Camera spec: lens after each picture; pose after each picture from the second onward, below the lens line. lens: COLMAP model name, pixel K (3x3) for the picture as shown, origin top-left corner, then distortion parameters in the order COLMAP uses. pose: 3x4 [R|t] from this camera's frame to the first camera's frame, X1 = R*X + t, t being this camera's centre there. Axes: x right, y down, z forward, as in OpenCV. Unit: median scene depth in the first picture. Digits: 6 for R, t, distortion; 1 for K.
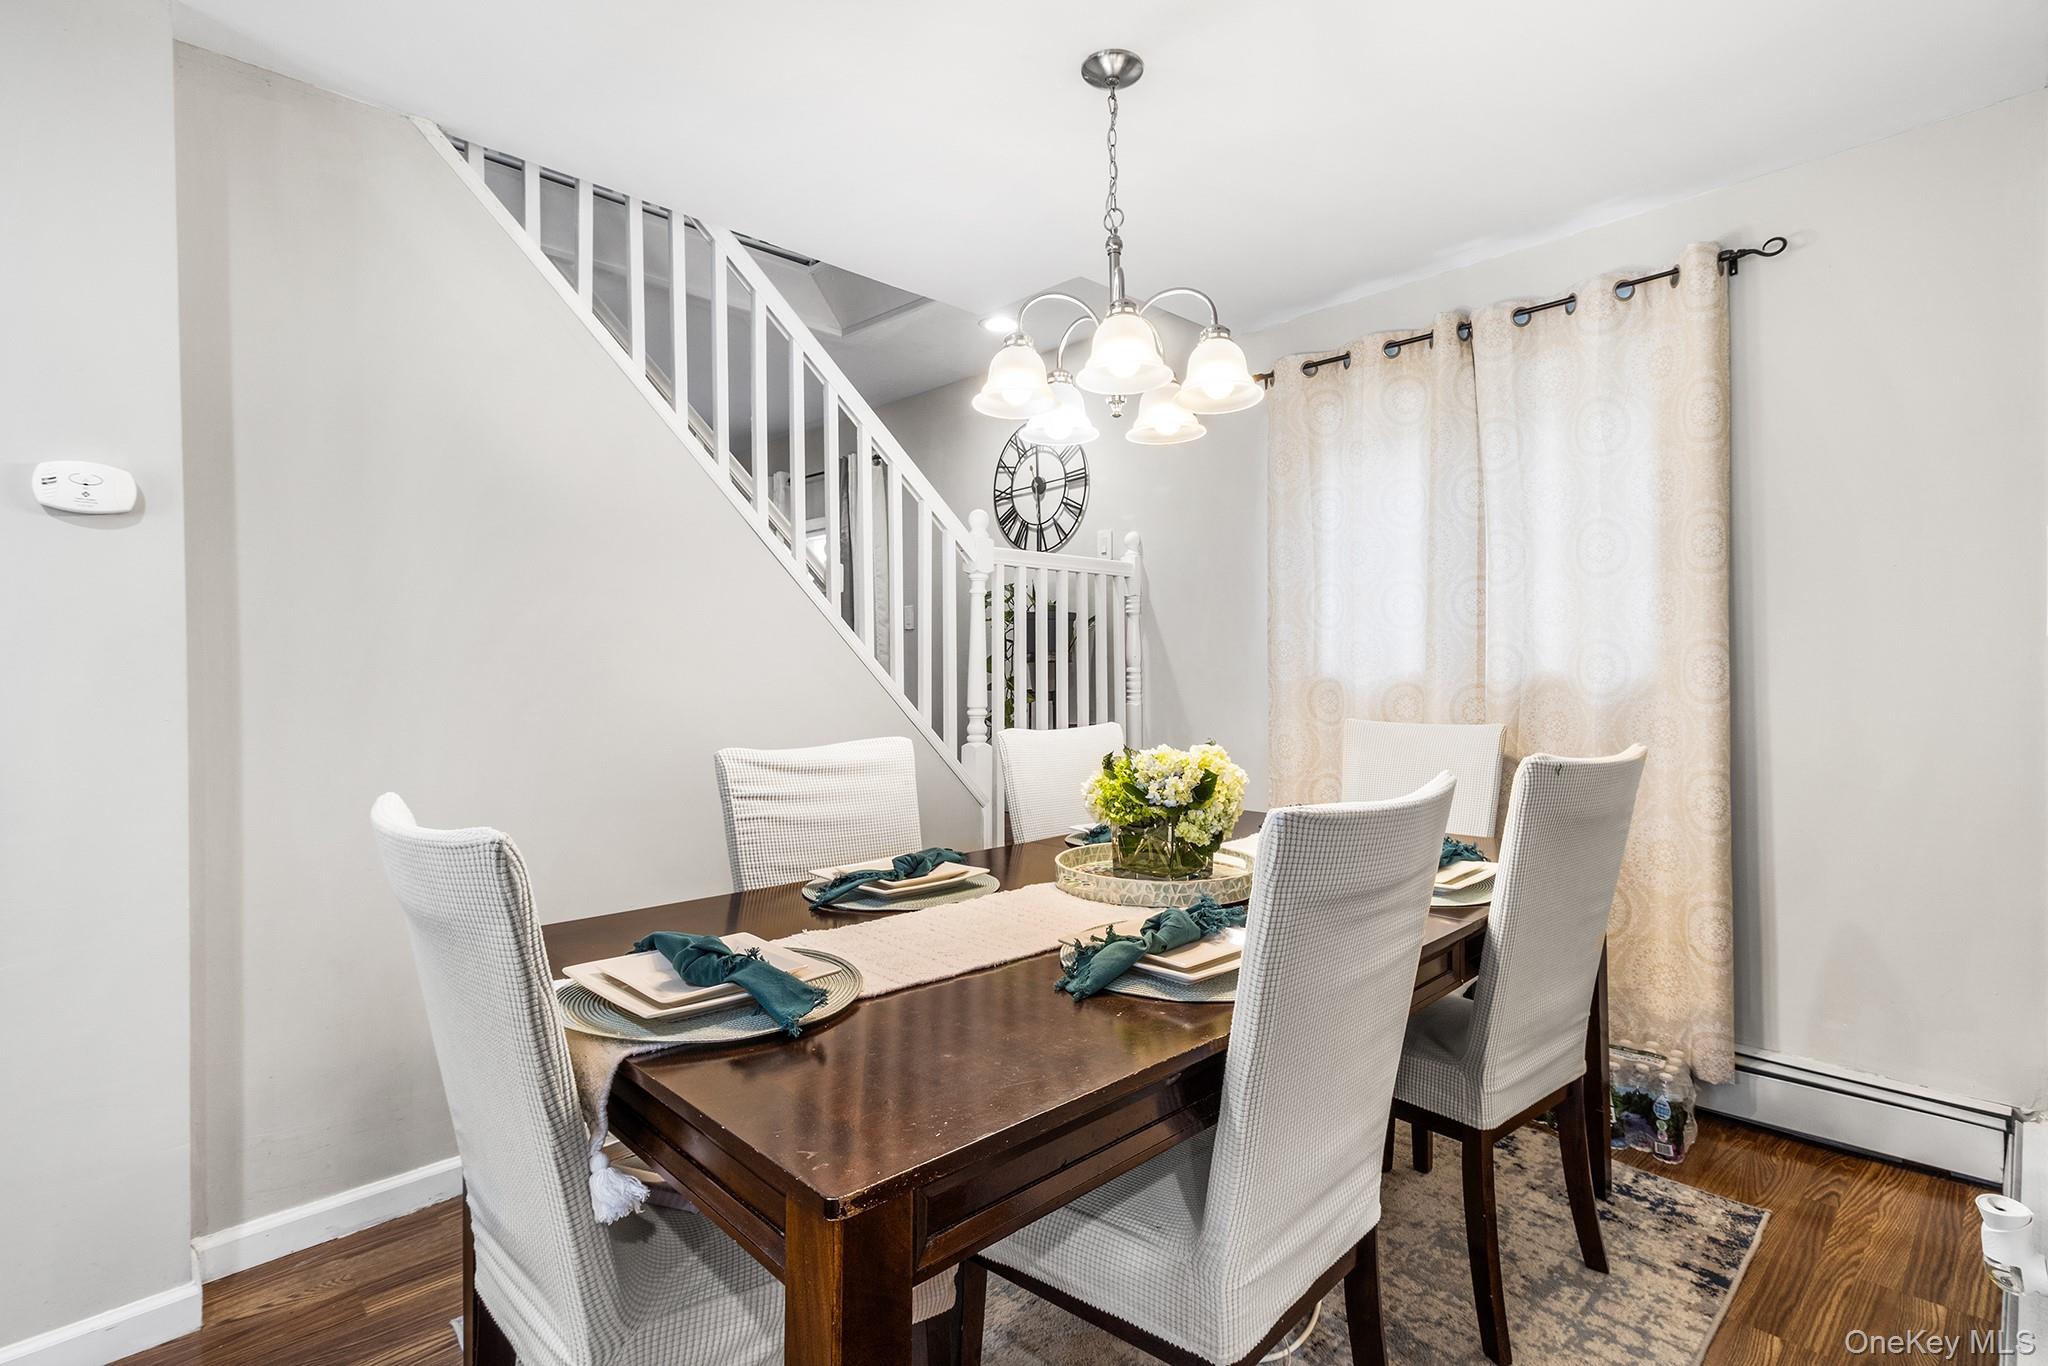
lens RADIAL K [[960.0, 0, 1022.3], [0, 960.0, 676.5], [0, 0, 1]] dist [0.003900, -0.000104]
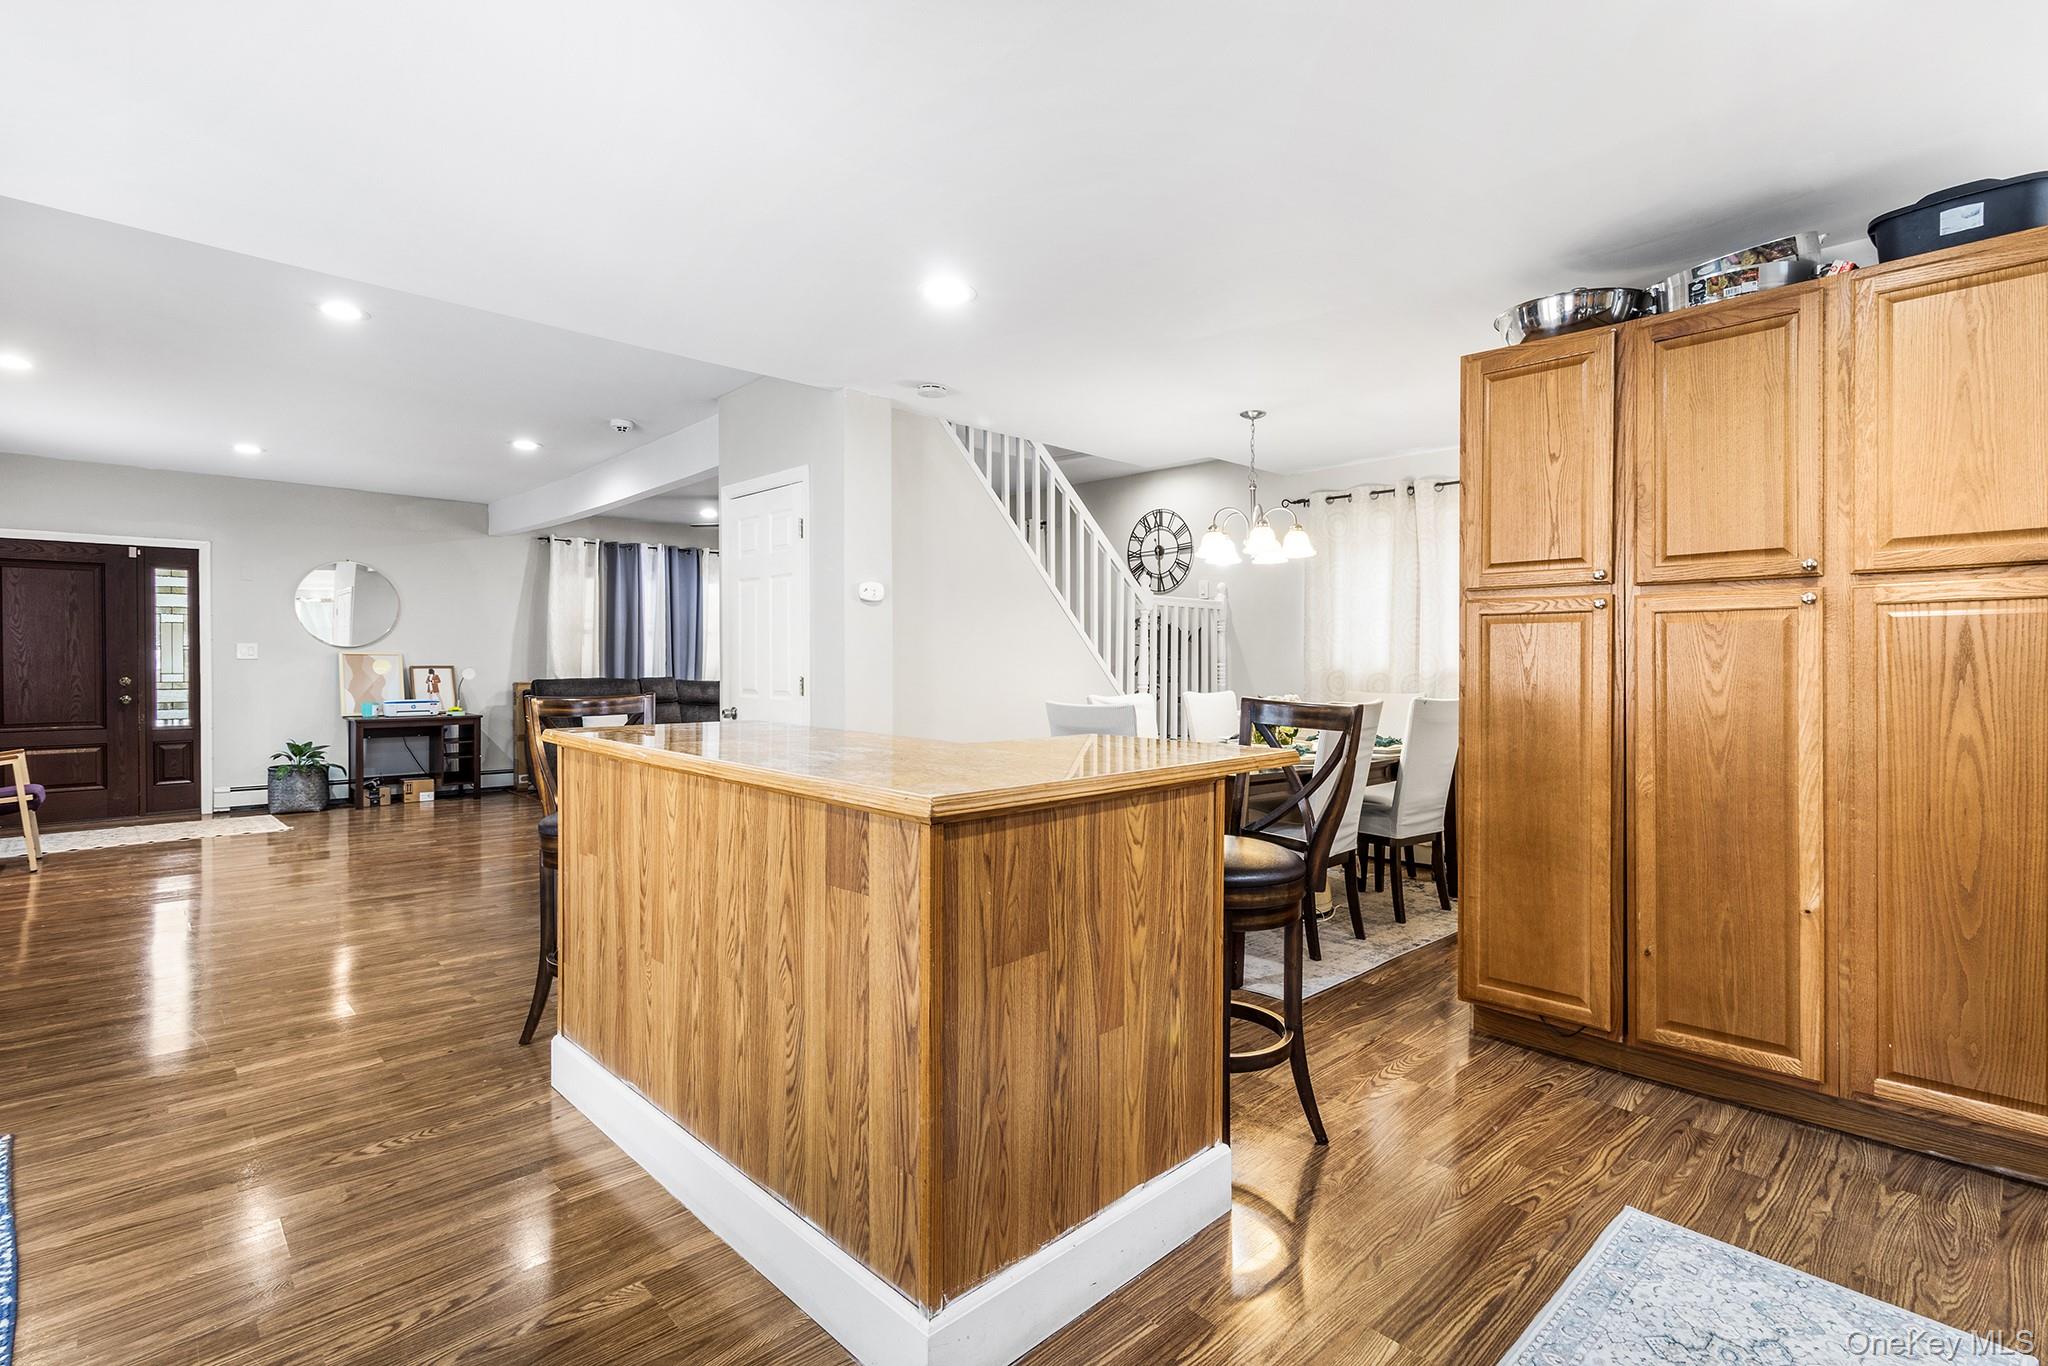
lens RADIAL K [[960.0, 0, 1025.2], [0, 960.0, 677.4], [0, 0, 1]] dist [0.003900, -0.000104]
pose [[0.999954, 0.009589, -0.000318, -0.228356], [-0.009587, 0.999937, 0.005754, 0.008987], [0.000373, -0.005750, 0.999983, -0.685829]]
